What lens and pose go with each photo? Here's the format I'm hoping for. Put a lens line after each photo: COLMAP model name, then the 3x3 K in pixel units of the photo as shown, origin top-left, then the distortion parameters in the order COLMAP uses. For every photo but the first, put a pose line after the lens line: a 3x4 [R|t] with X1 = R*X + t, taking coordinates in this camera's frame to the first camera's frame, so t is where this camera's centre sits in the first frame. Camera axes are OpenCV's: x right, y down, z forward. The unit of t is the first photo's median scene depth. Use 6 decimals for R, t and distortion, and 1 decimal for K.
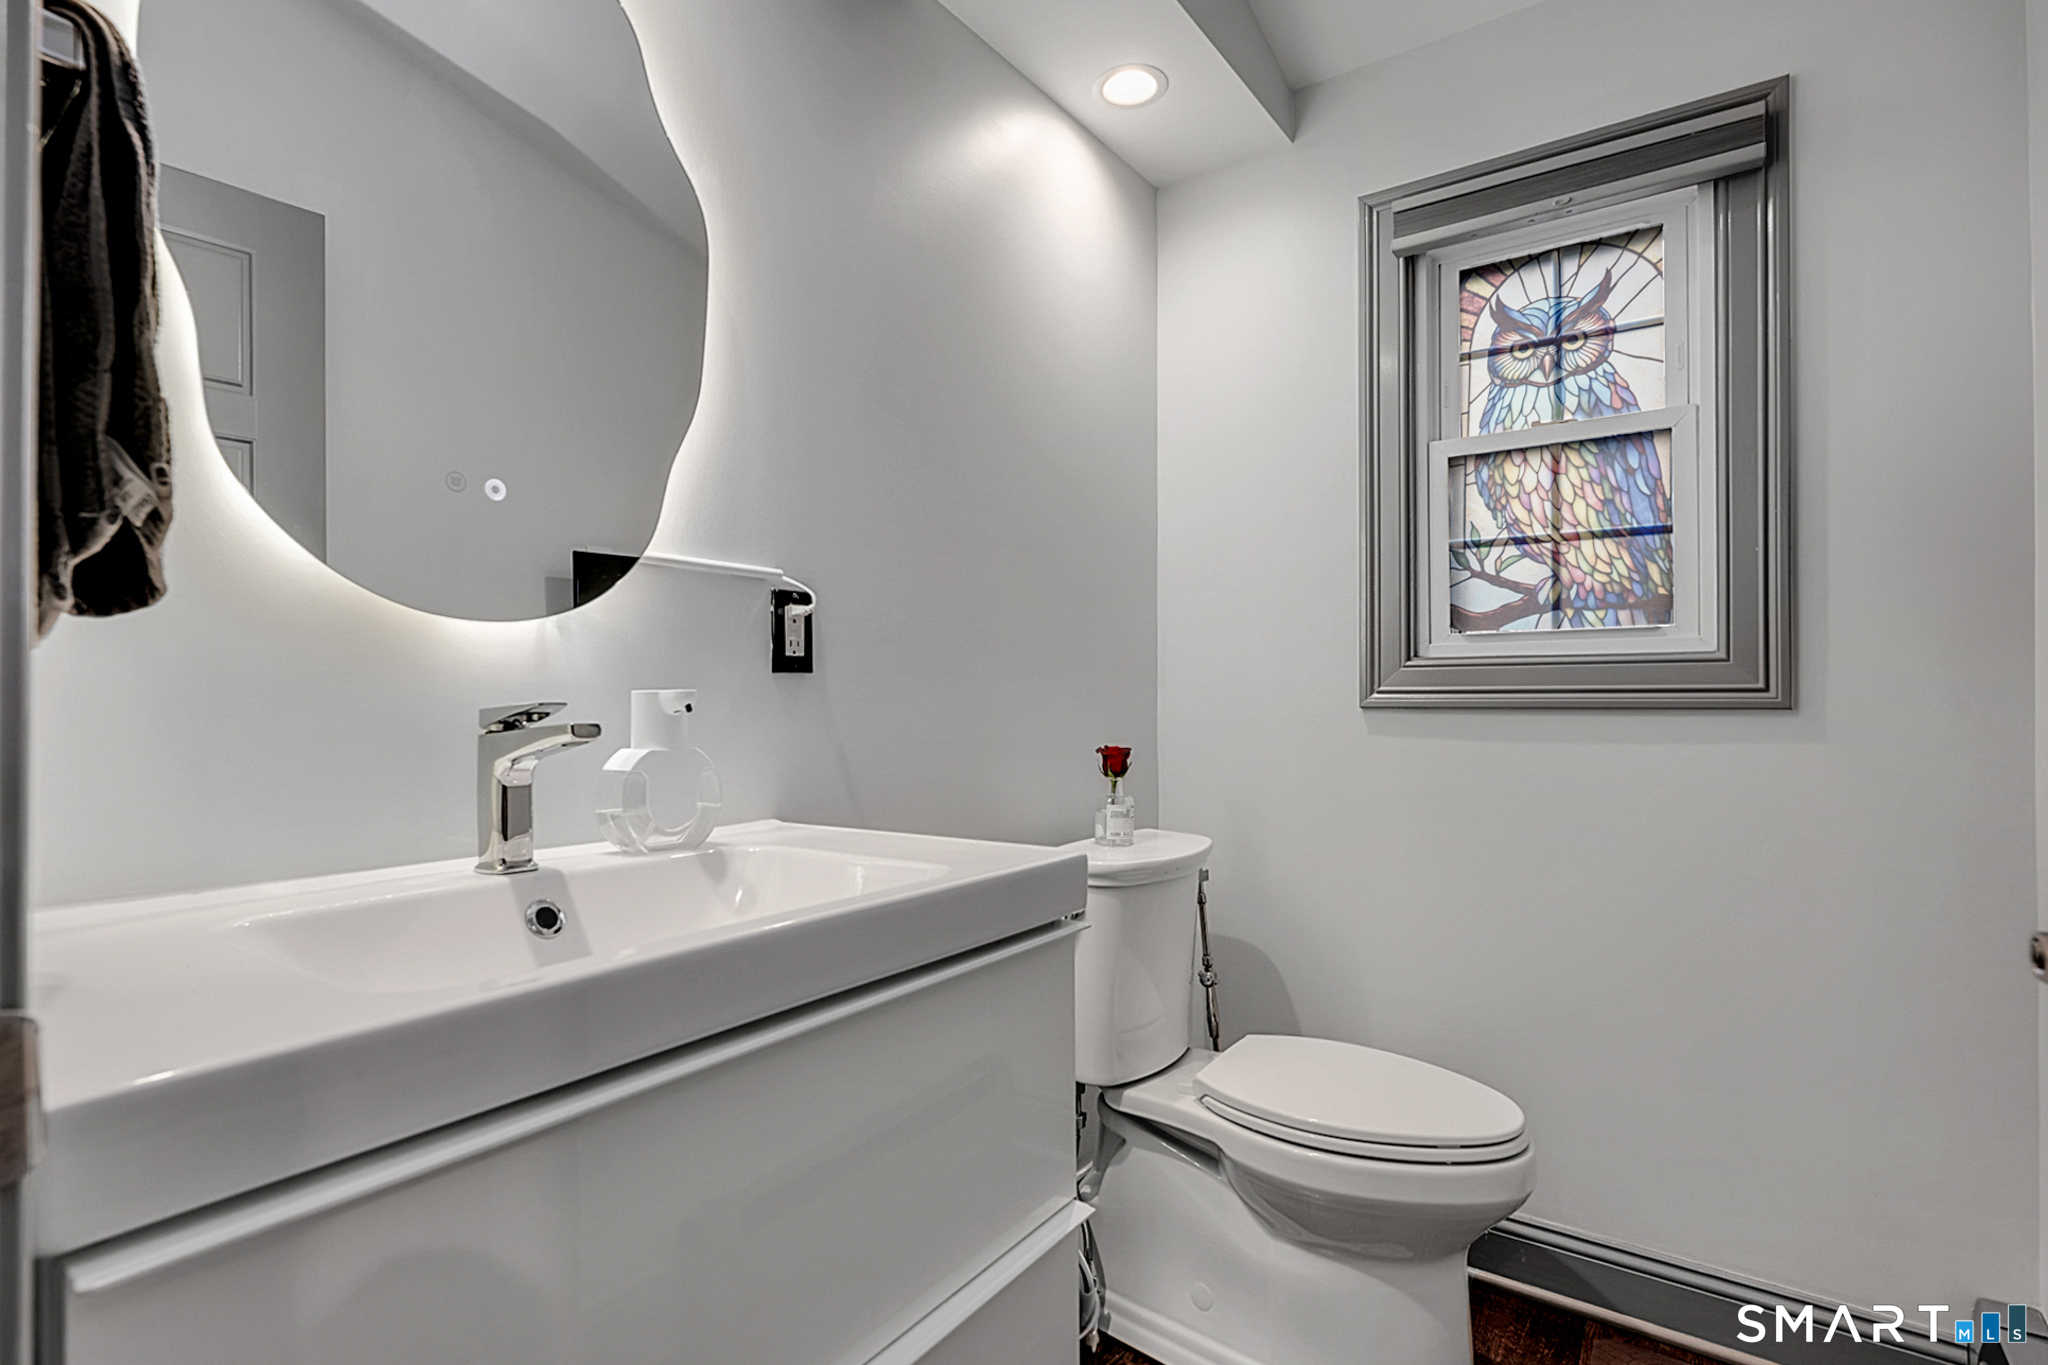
lens RADIAL K [[963.7, 0, 1024.0], [0, 963.7, 682.5], [0, 0, 1]] dist [-0.002869, -0.001052]
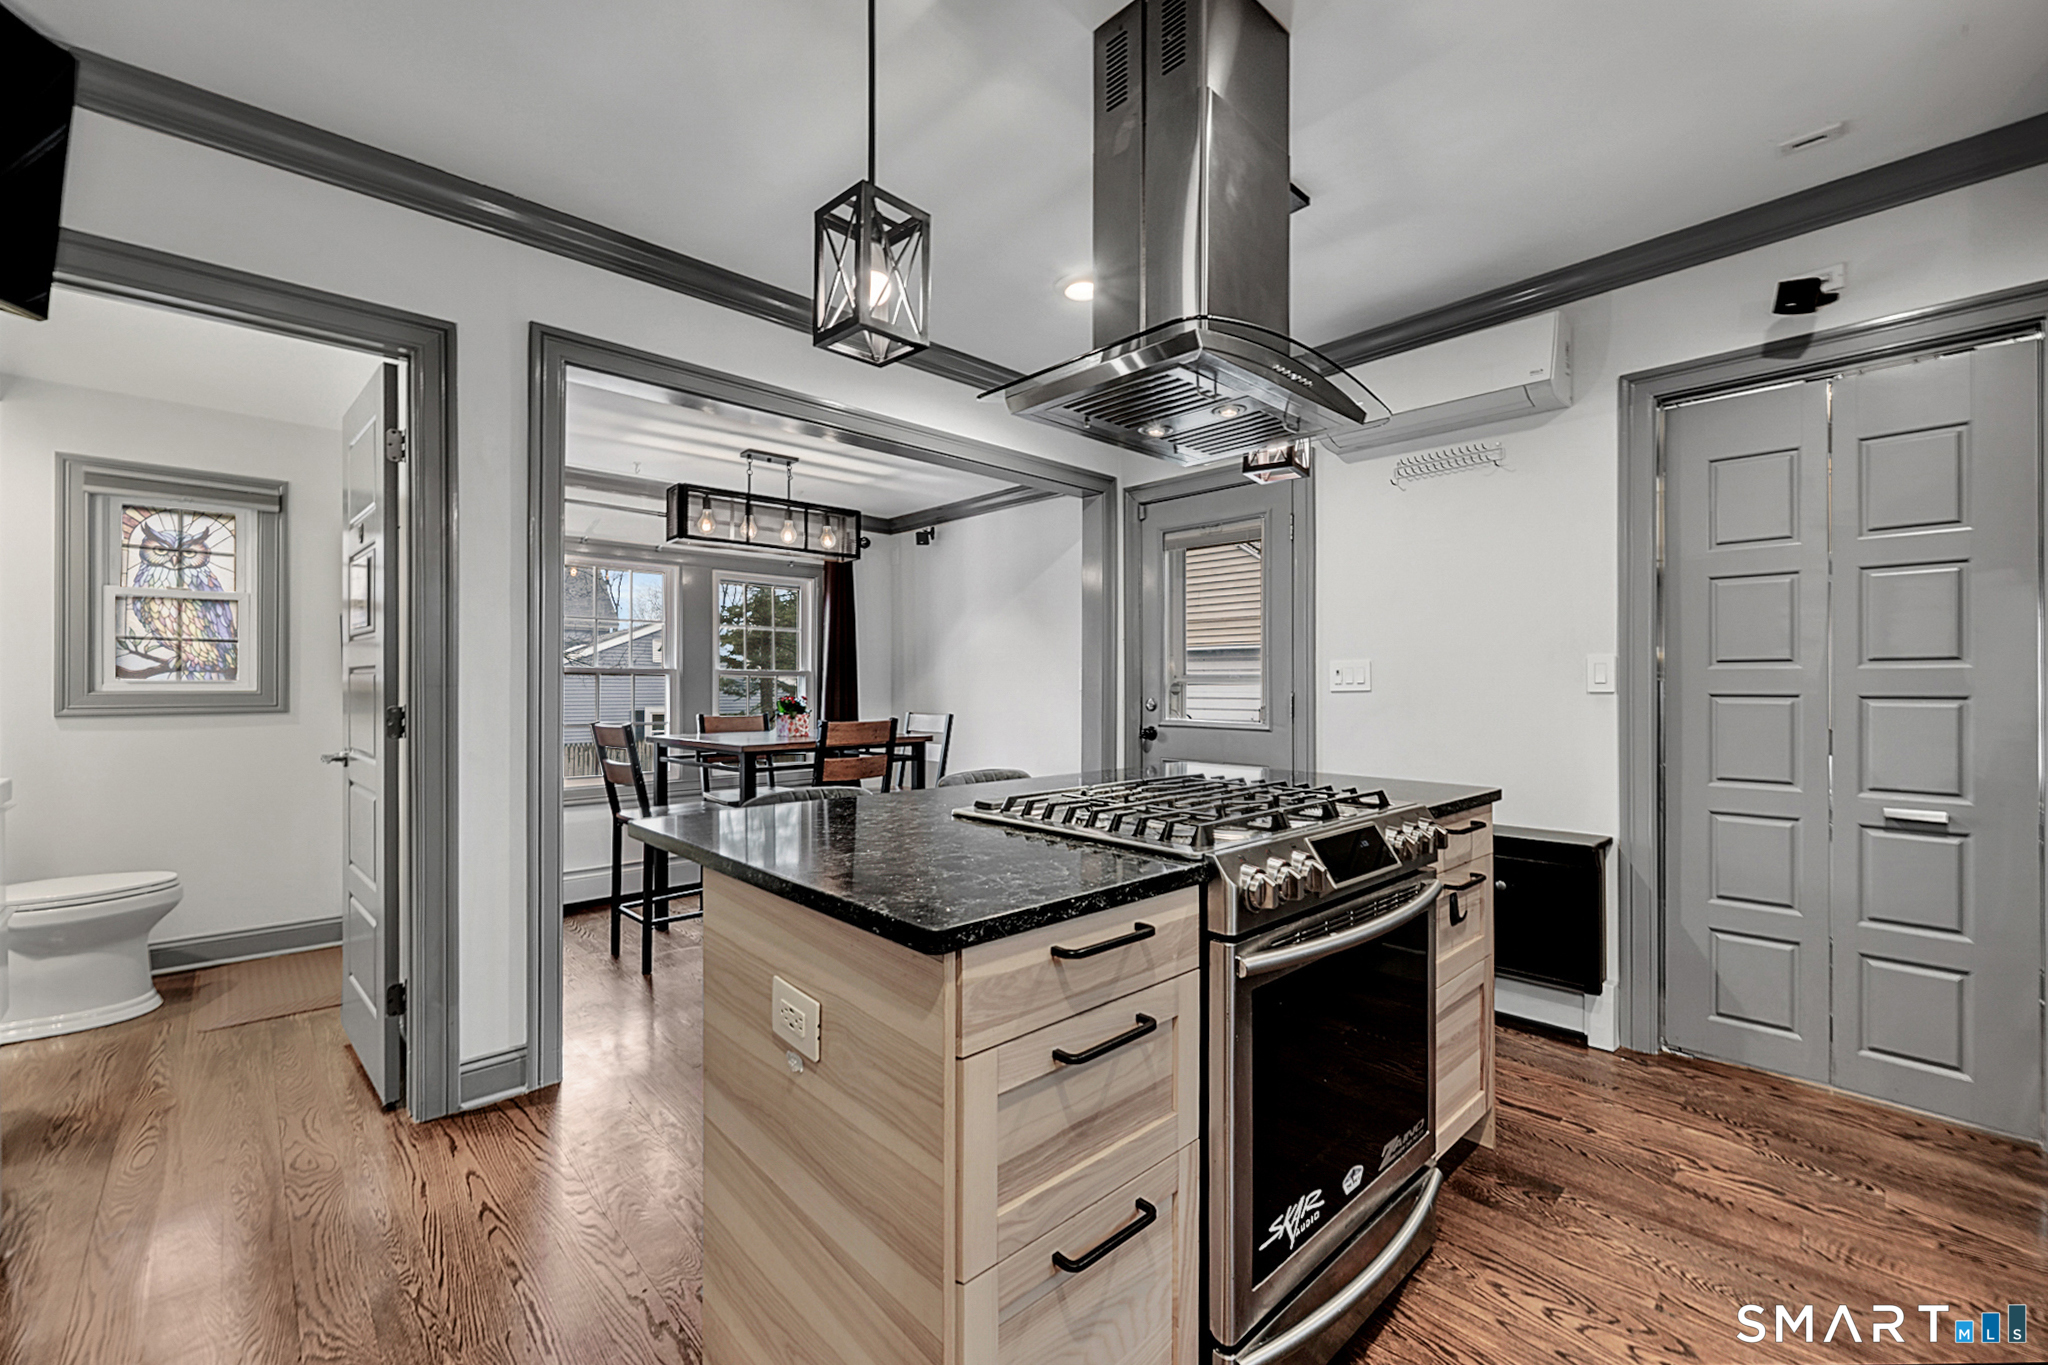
lens RADIAL K [[850.3, 0, 1024.0], [0, 850.3, 682.5], [0, 0, 1]] dist [-0.003349, -0.000564]
pose [[0.188649, 0.007223, 0.982018, -1.015266], [-0.005435, 0.999965, -0.006311, -0.046201], [-0.982029, -0.004146, 0.188682, -1.311104]]
